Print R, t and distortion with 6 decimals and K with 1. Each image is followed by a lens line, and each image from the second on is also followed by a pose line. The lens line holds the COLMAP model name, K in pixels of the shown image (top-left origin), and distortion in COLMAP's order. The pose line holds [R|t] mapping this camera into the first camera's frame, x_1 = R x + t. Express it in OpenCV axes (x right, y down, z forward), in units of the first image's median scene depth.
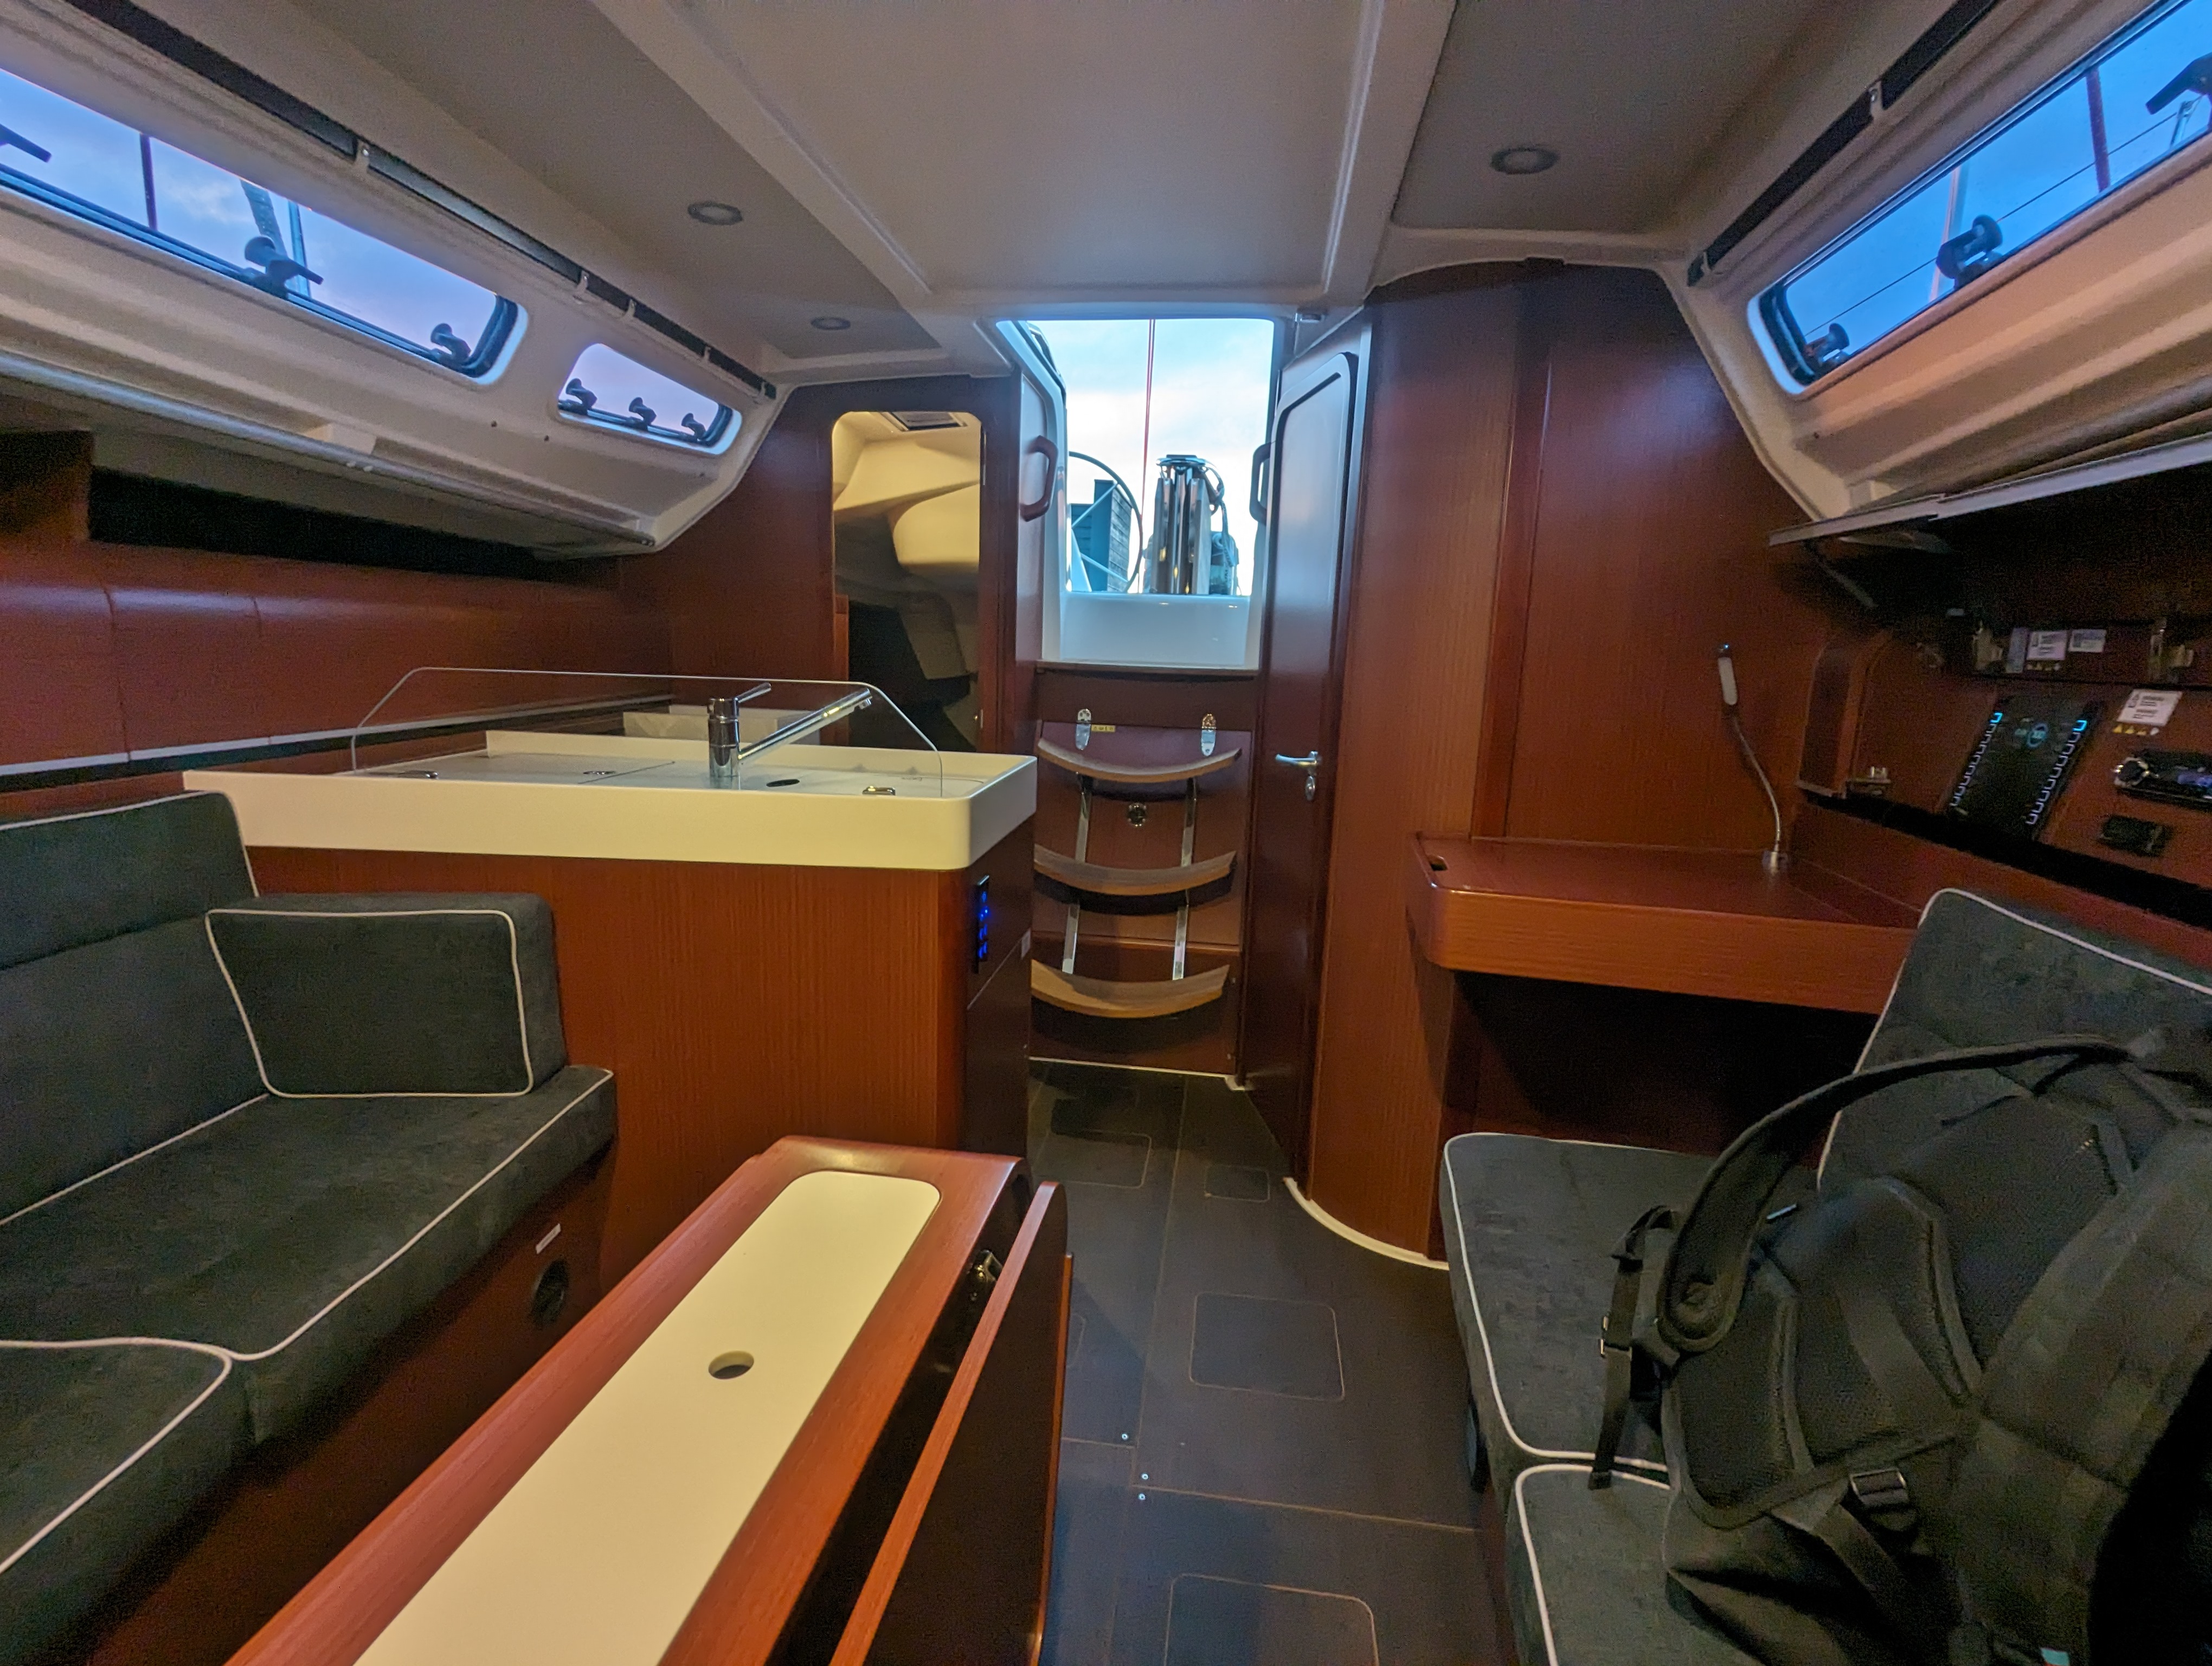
lens RADIAL K [[1041.5, 0, 1108.2], [0, 1041.5, 832.4], [0, 0, 1]] dist [0.000137, -0.000011]
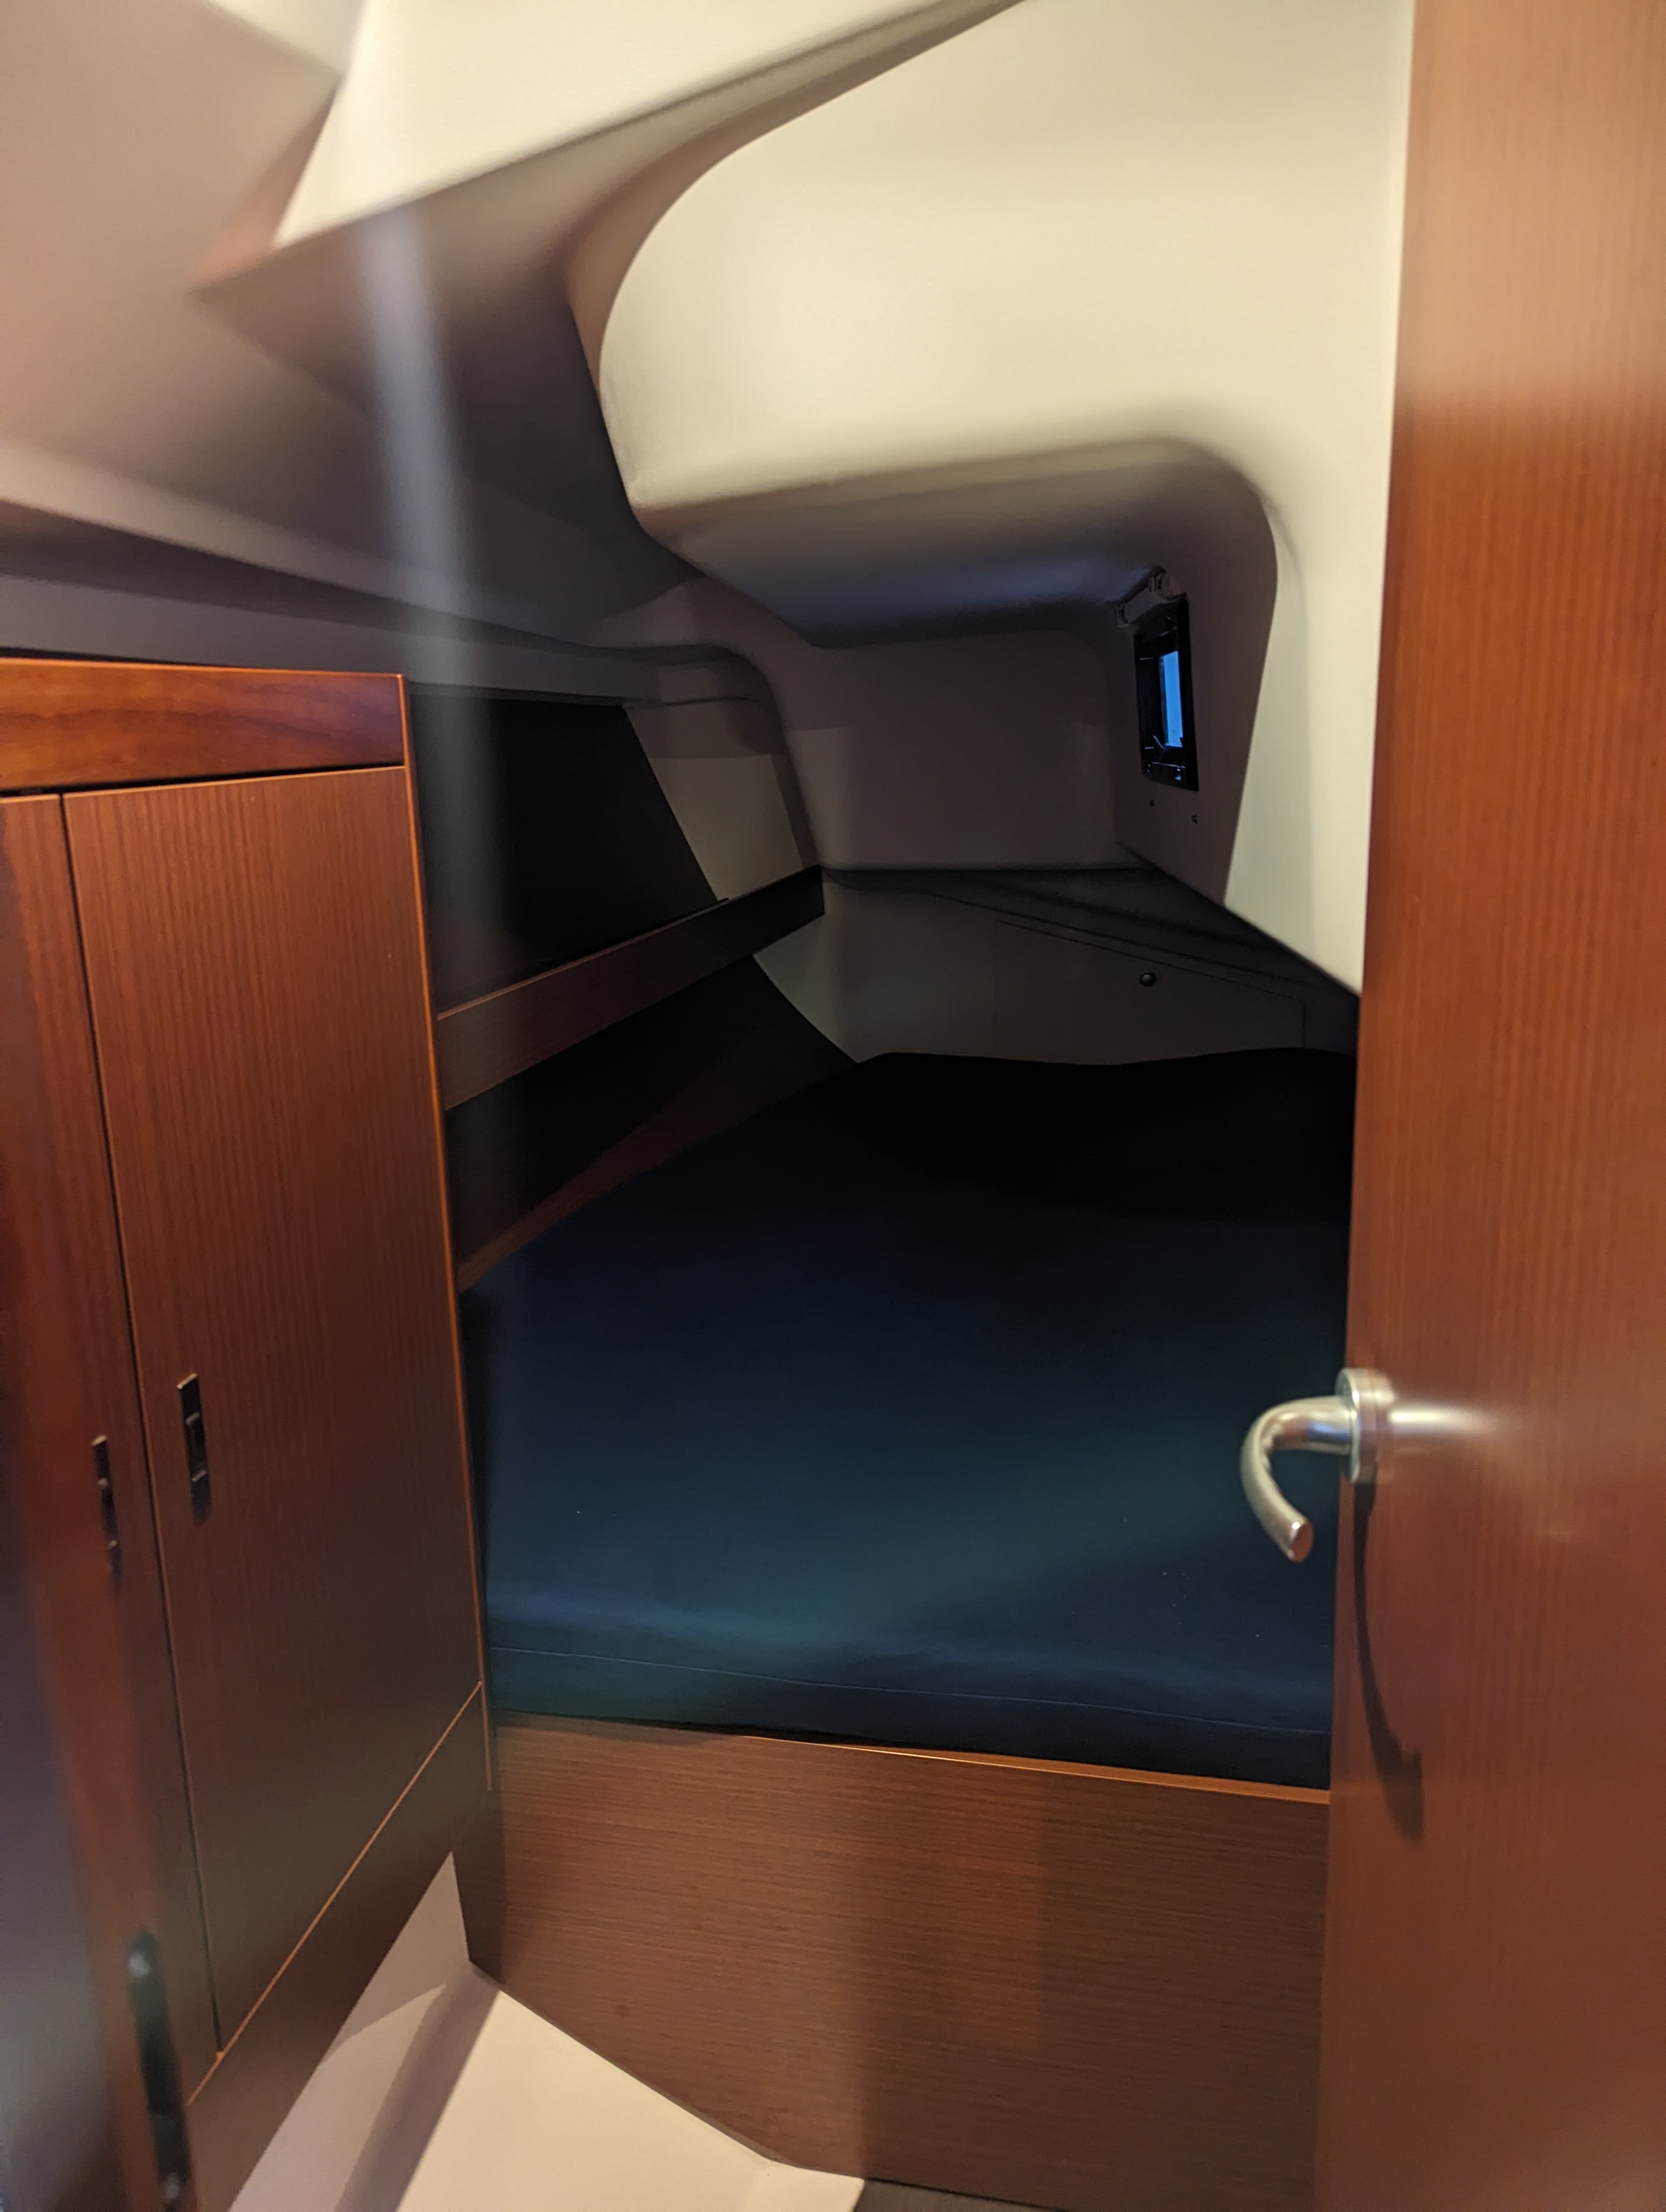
lens RADIAL K [[1555.7, 0, 830.6], [0, 1555.7, 1104.3], [0, 0, 1]] dist [-0.003963, -0.000578]
pose [[0.995837, -0.051544, -0.075179, -0.101075], [0.055557, 0.997085, 0.052300, -0.101481], [0.072264, -0.056259, 0.995798, 0.475106]]
